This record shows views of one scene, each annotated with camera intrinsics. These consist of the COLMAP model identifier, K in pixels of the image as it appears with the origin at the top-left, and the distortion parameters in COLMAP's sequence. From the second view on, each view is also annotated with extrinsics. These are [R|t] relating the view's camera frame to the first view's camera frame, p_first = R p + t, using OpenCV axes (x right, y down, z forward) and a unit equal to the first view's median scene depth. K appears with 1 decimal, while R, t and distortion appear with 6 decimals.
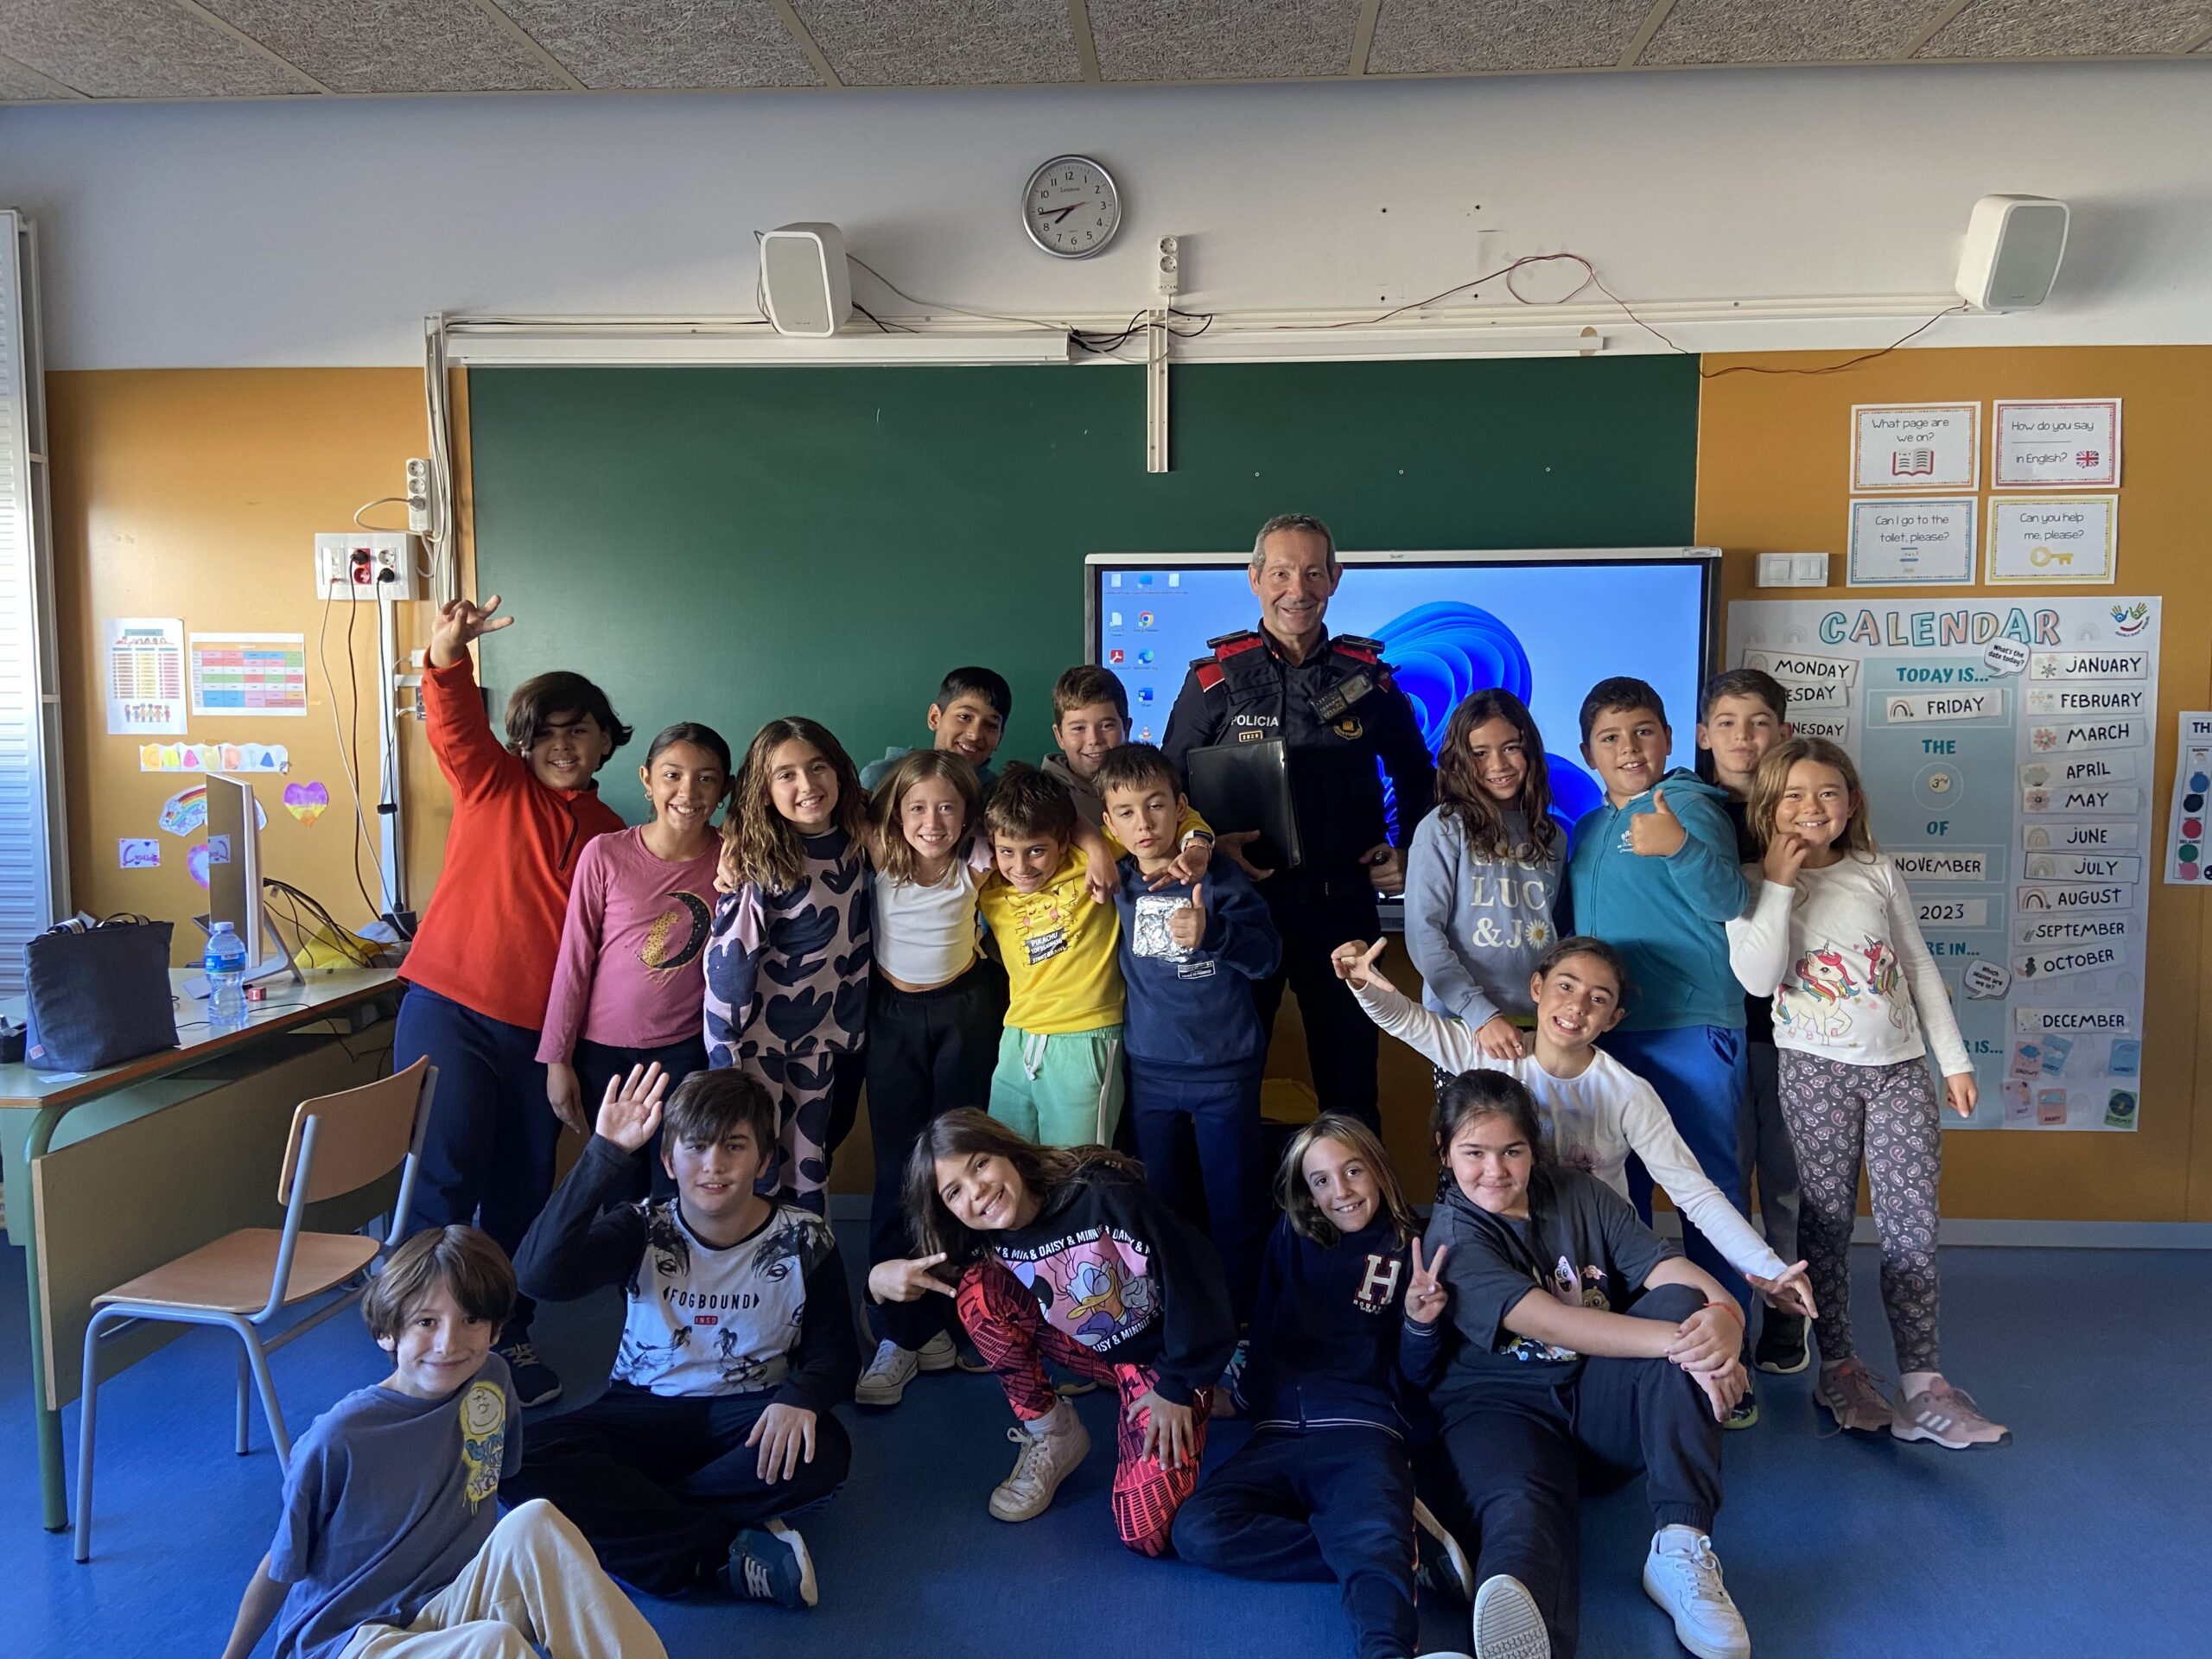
lens RADIAL K [[1649.8, 0, 1102.5], [0, 1649.8, 825.1], [0, 0, 1]] dist [0.006218, -0.005776]
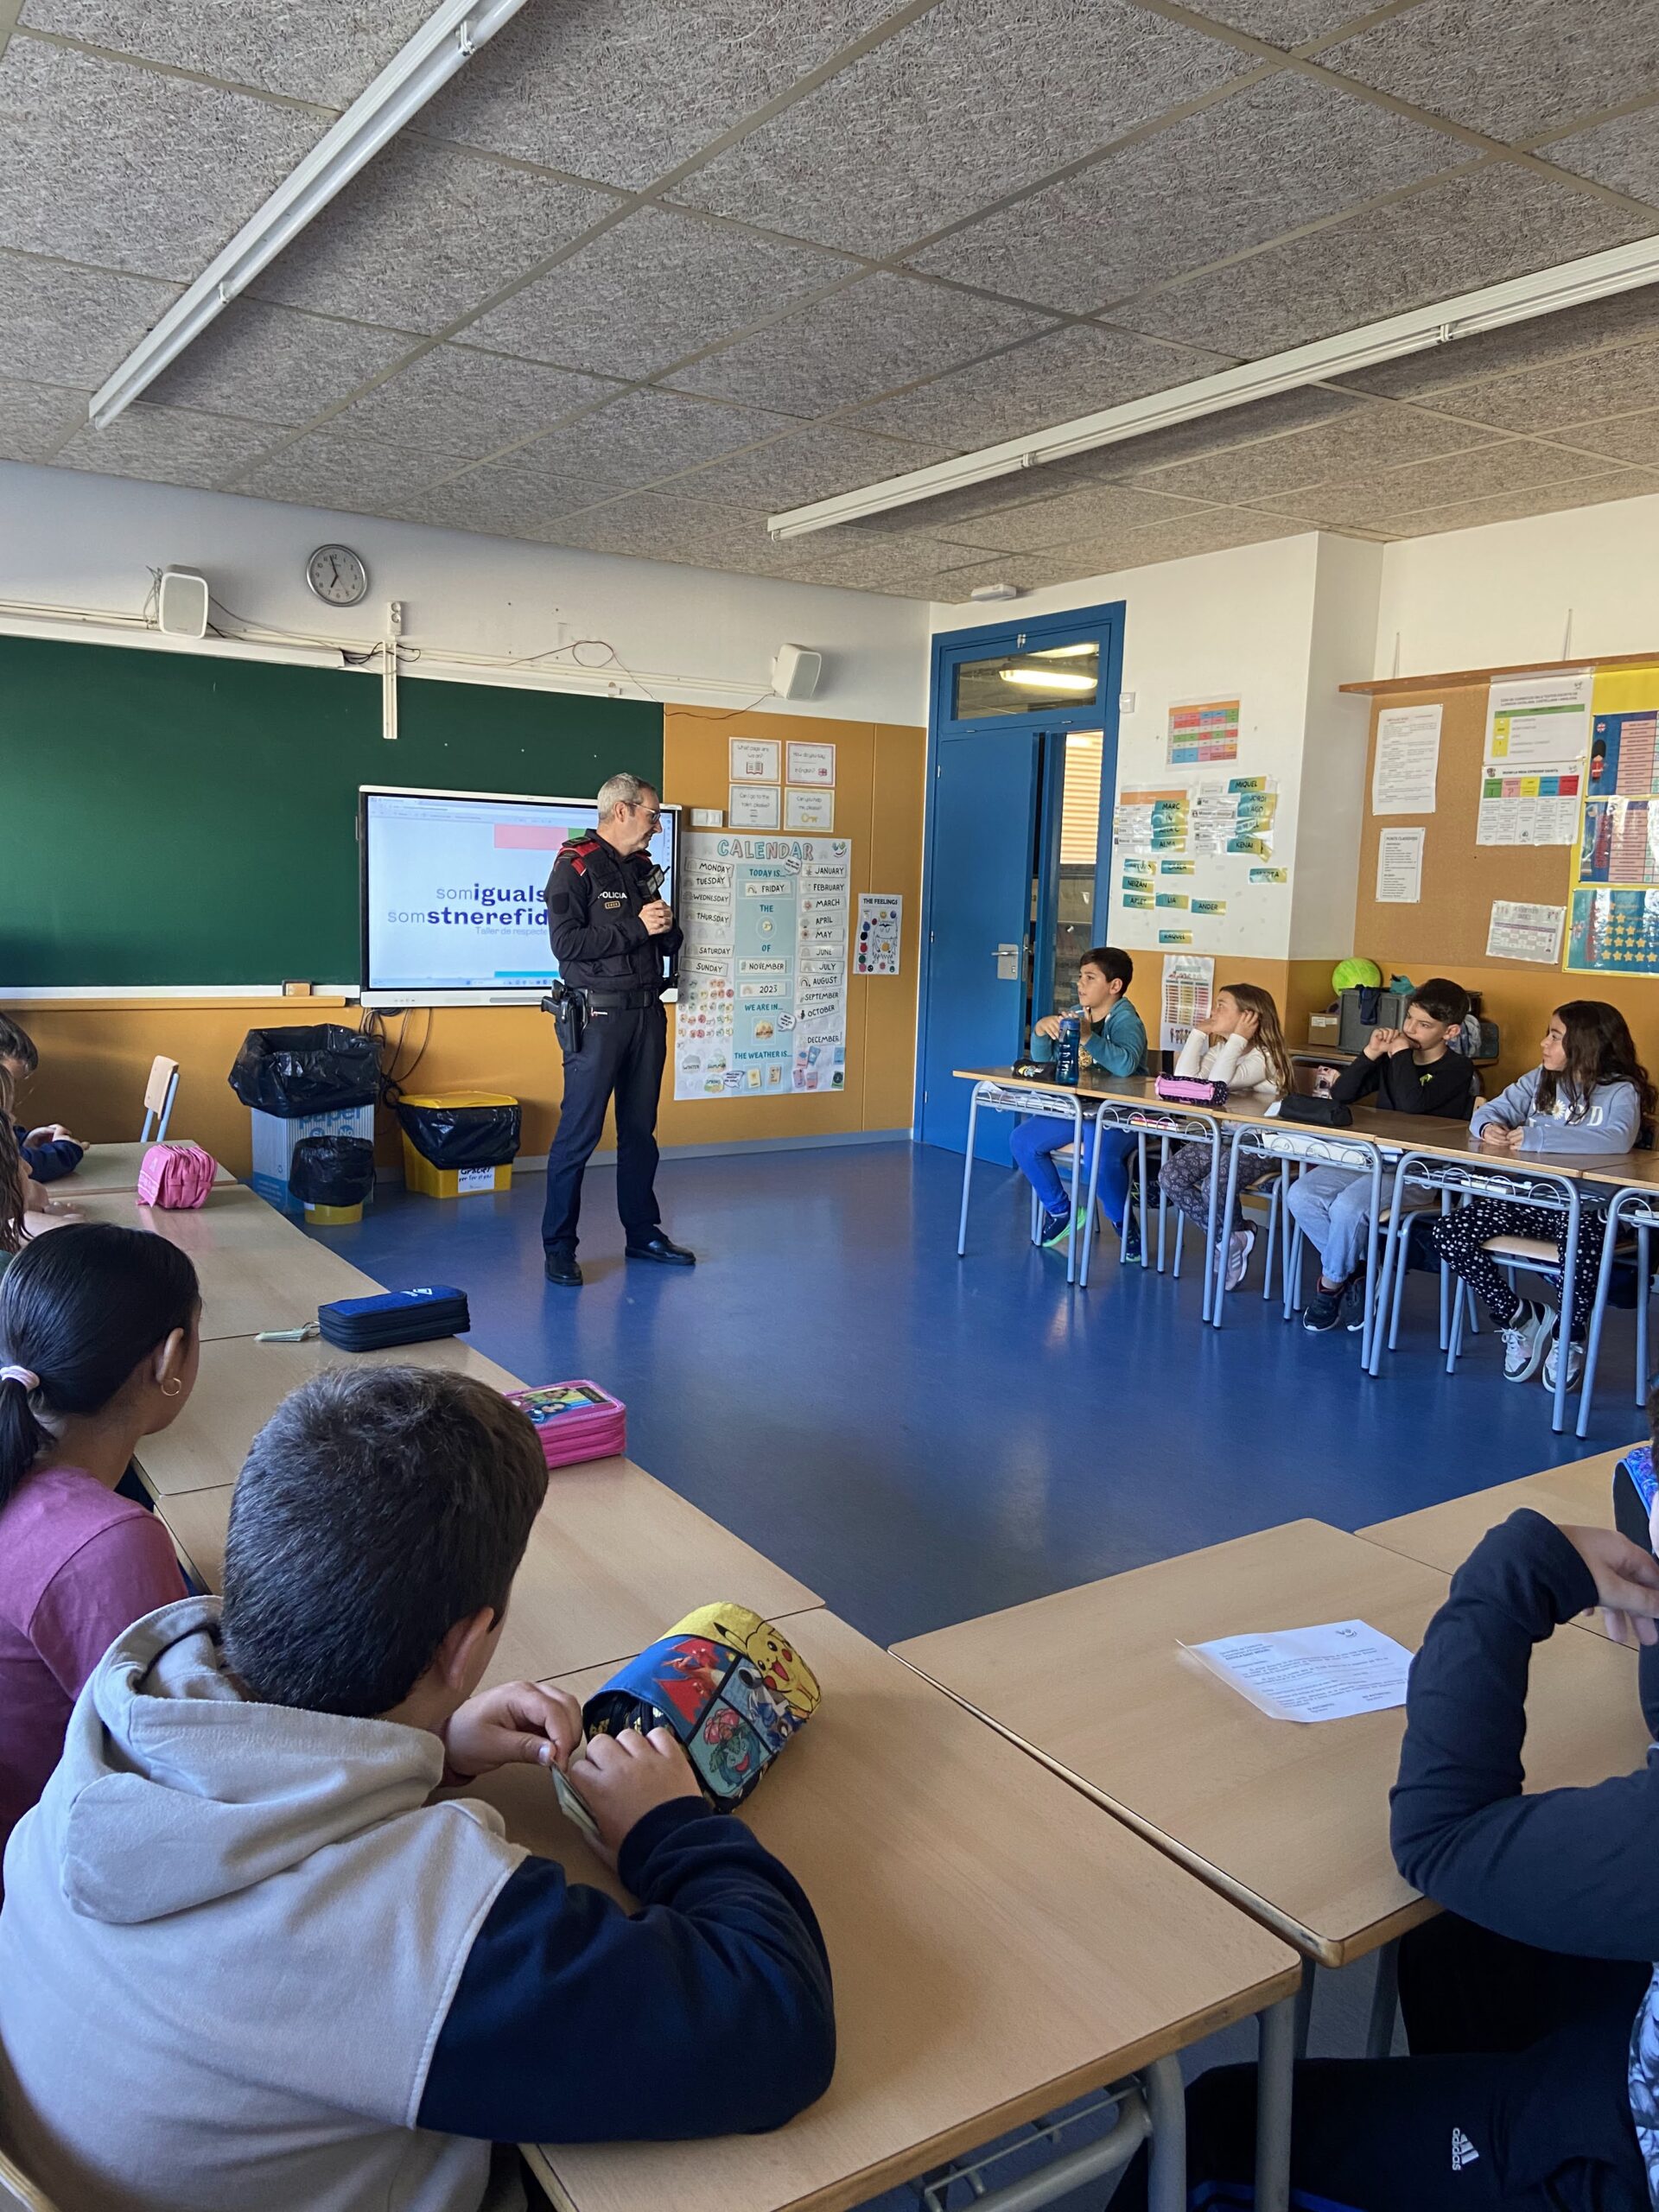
lens RADIAL K [[1649.8, 0, 828.7], [0, 1649.8, 1112.3], [0, 0, 1]] dist [0.006218, -0.005776]
pose [[0.781023, -0.058230, 0.621782, -0.729525], [0.018587, 0.997370, 0.070056, 0.064033], [-0.624226, -0.043158, 0.780051, -0.666186]]
